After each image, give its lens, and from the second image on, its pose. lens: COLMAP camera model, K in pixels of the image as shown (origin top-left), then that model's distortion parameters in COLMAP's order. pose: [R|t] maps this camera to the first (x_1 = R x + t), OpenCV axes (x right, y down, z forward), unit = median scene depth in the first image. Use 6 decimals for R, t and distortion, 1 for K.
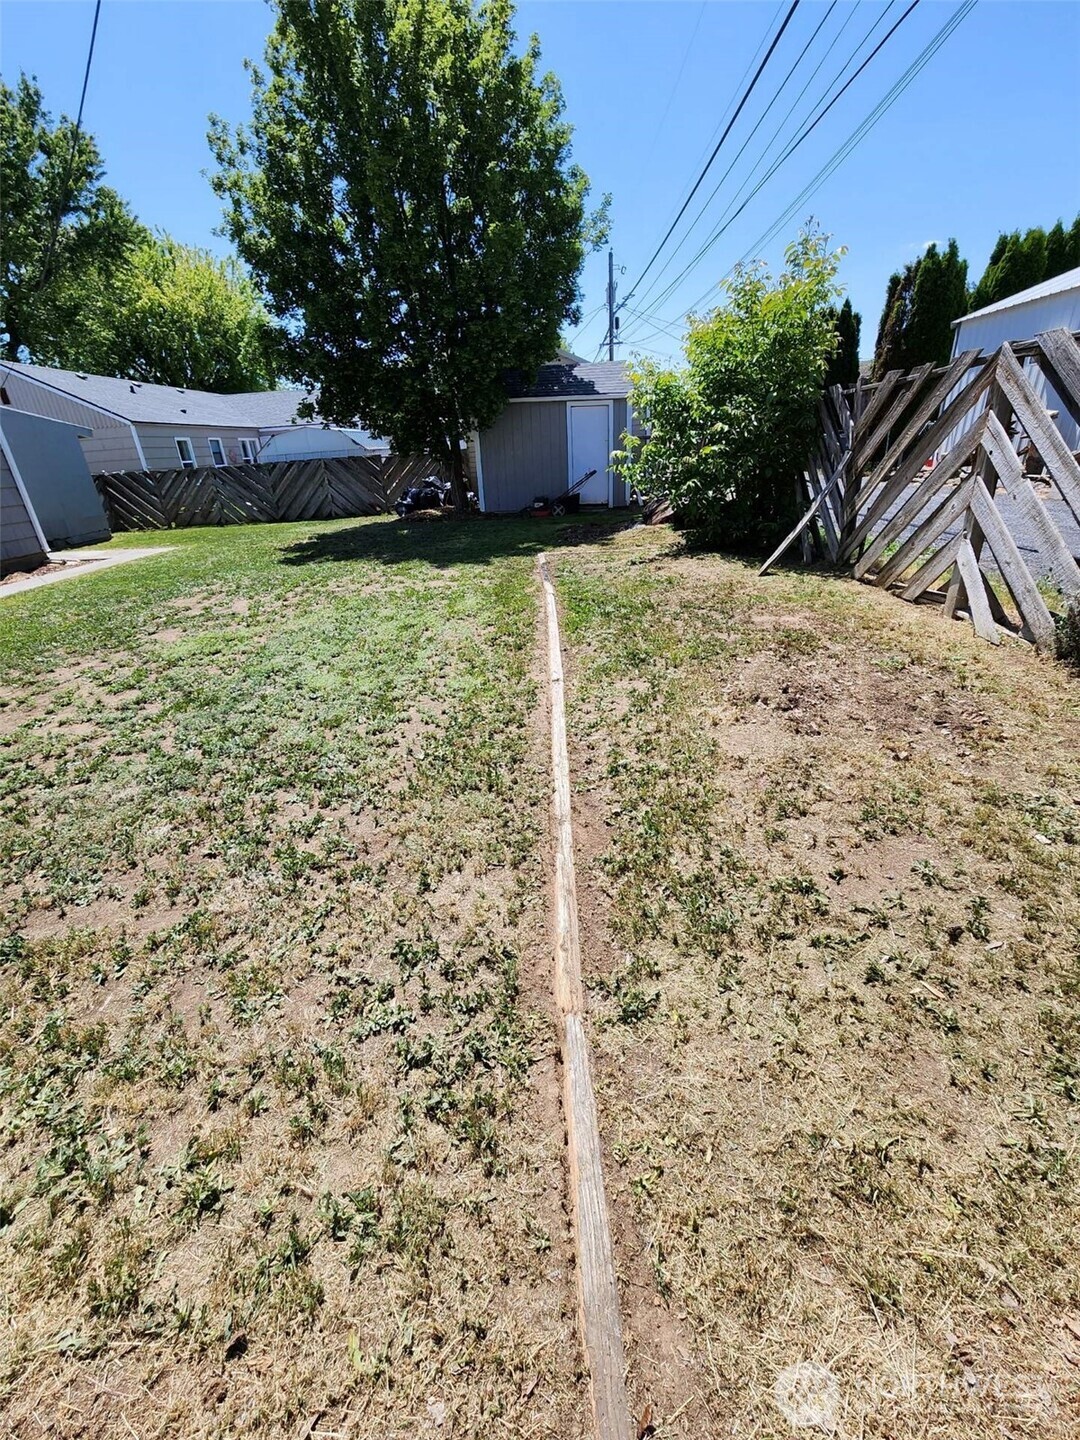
lens RADIAL K [[584.3, 0, 544.4], [0, 584.3, 719.0], [0, 0, 1]] dist [-0.003152, 0.000464]
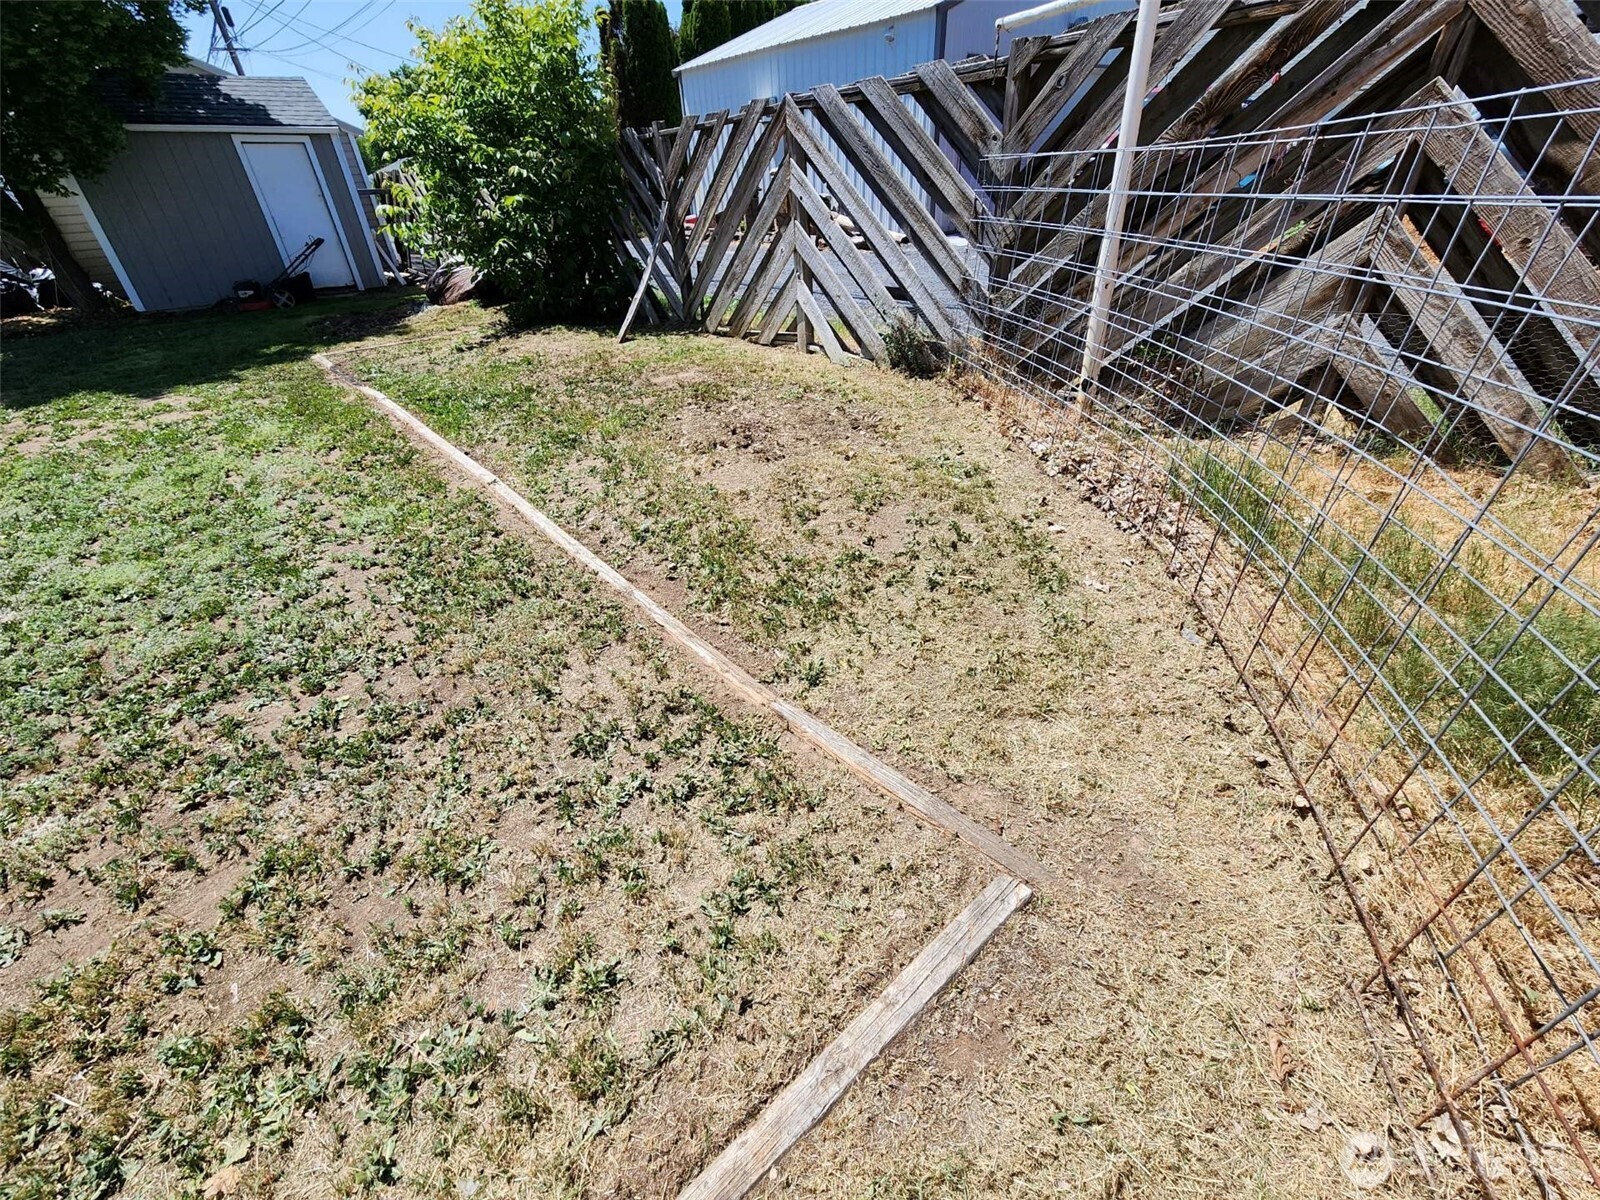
lens RADIAL K [[649.2, 0, 804.3], [0, 649.2, 604.3], [0, 0, 1]] dist [-0.003152, 0.000464]
pose [[0.750148, -0.347970, 0.562312, -0.239495], [0.284459, 0.937458, 0.200637, 0.040596], [-0.596960, 0.009447, 0.802216, -0.019513]]
